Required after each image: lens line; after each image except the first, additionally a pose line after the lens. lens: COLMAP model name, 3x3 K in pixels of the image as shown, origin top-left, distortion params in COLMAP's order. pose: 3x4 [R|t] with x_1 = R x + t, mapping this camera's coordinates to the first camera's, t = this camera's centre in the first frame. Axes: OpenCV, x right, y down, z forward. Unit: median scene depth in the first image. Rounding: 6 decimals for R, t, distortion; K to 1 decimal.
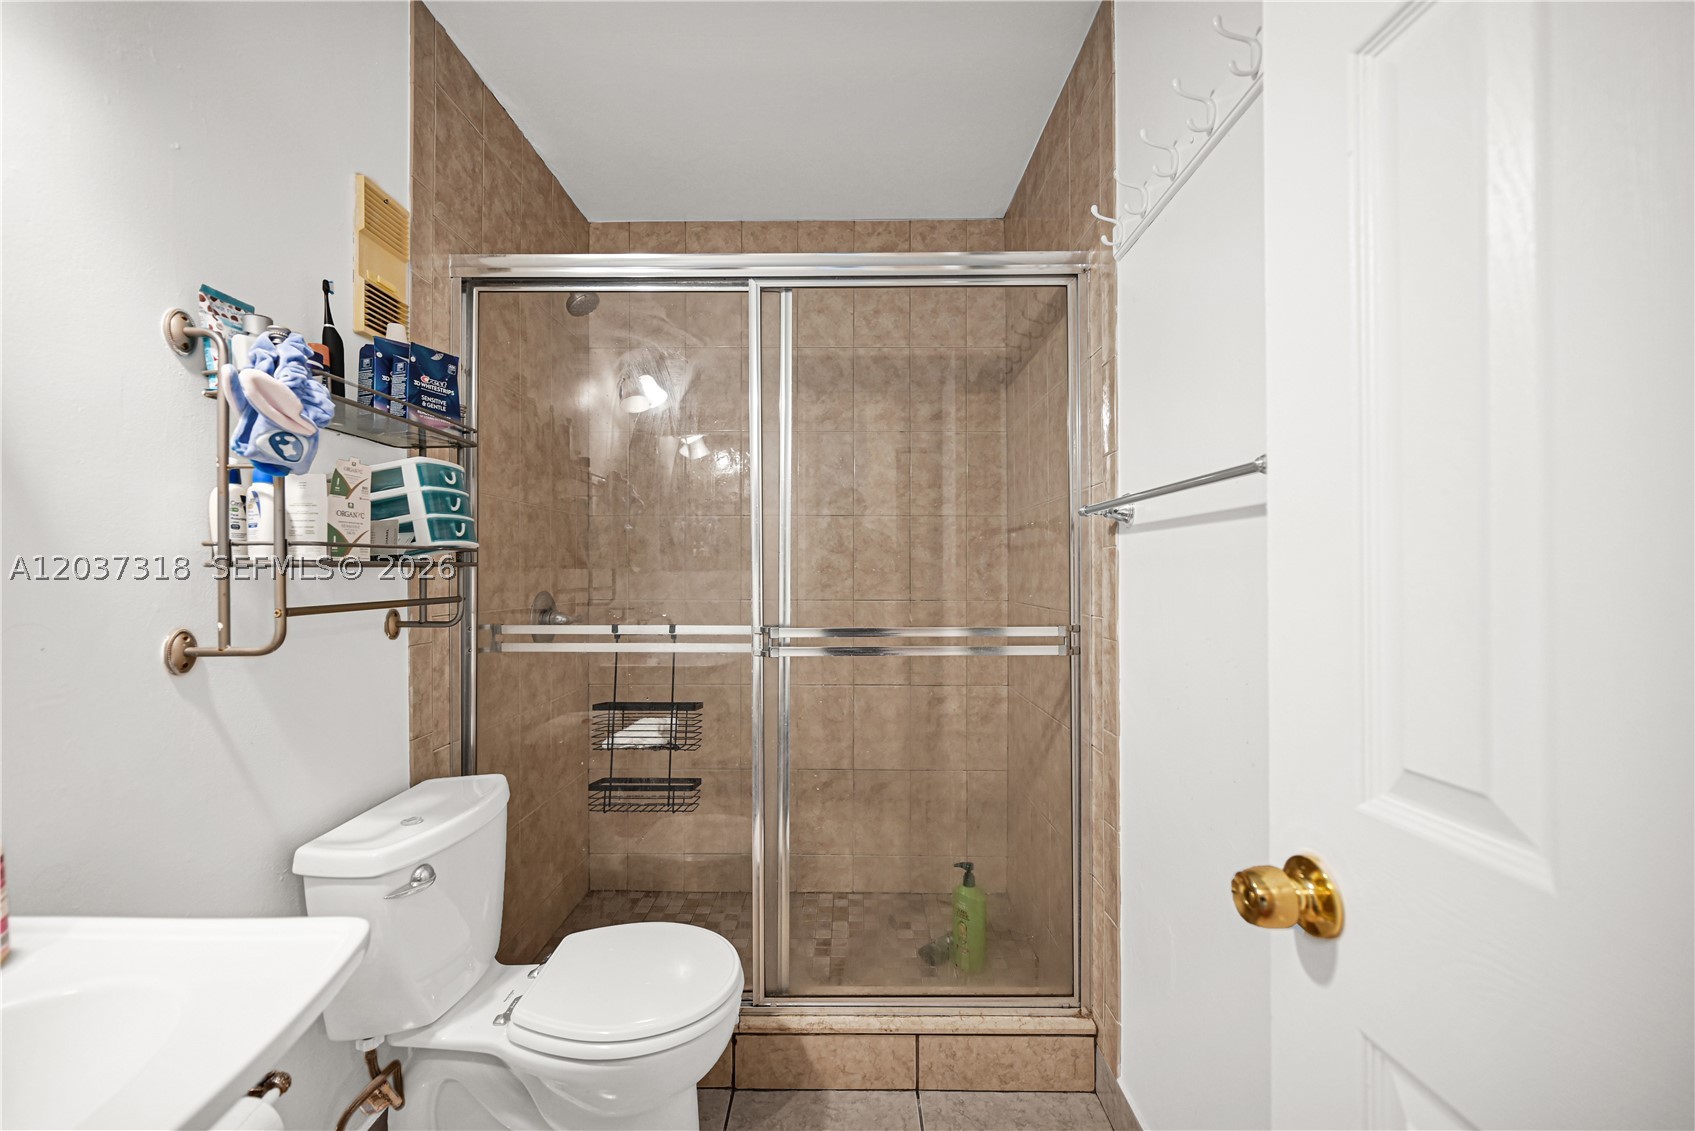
lens RADIAL K [[684.3, 0, 838.5], [0, 684.3, 568.6], [0, 0, 1]] dist [0.000881, 0.000182]
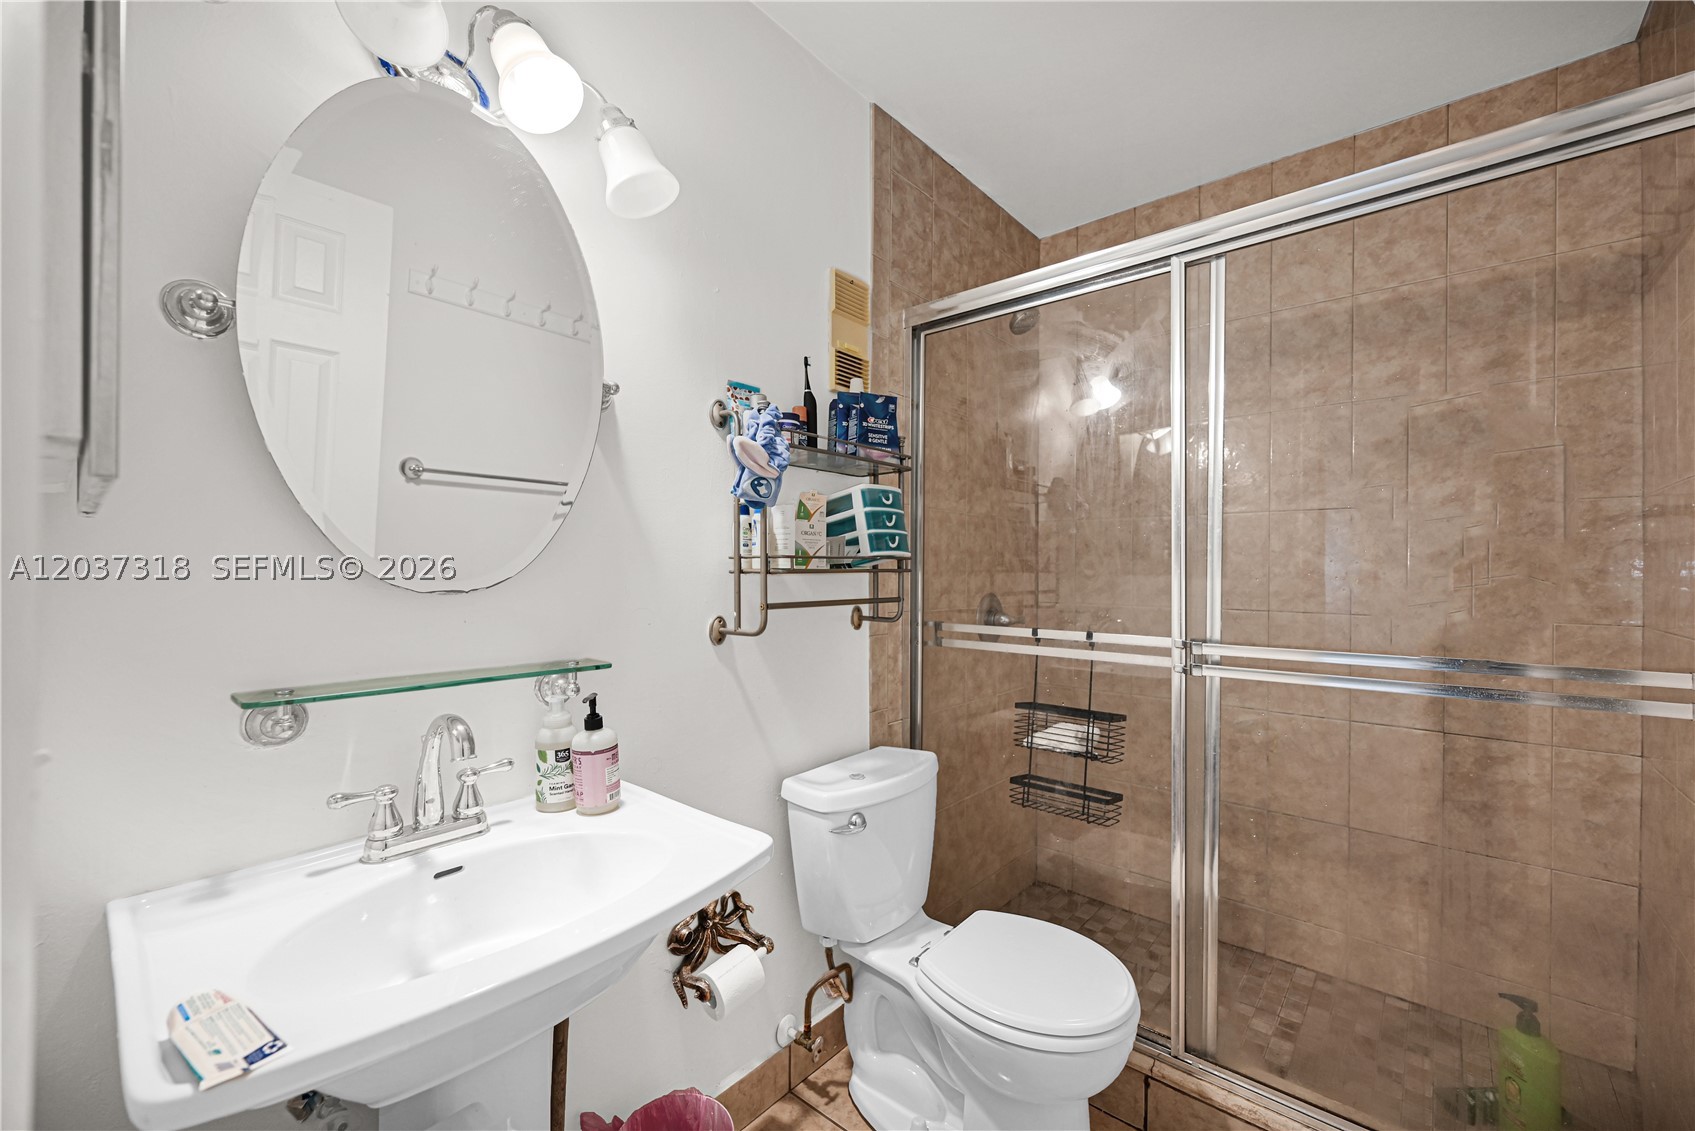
lens RADIAL K [[684.3, 0, 853.4], [0, 684.3, 571.0], [0, 0, 1]] dist [0.000881, 0.000182]
pose [[0.768077, 0.005233, -0.640337, 0.120202], [-0.003139, 0.999985, 0.004407, -0.008263], [0.640350, -0.001375, 0.768082, 0.027223]]
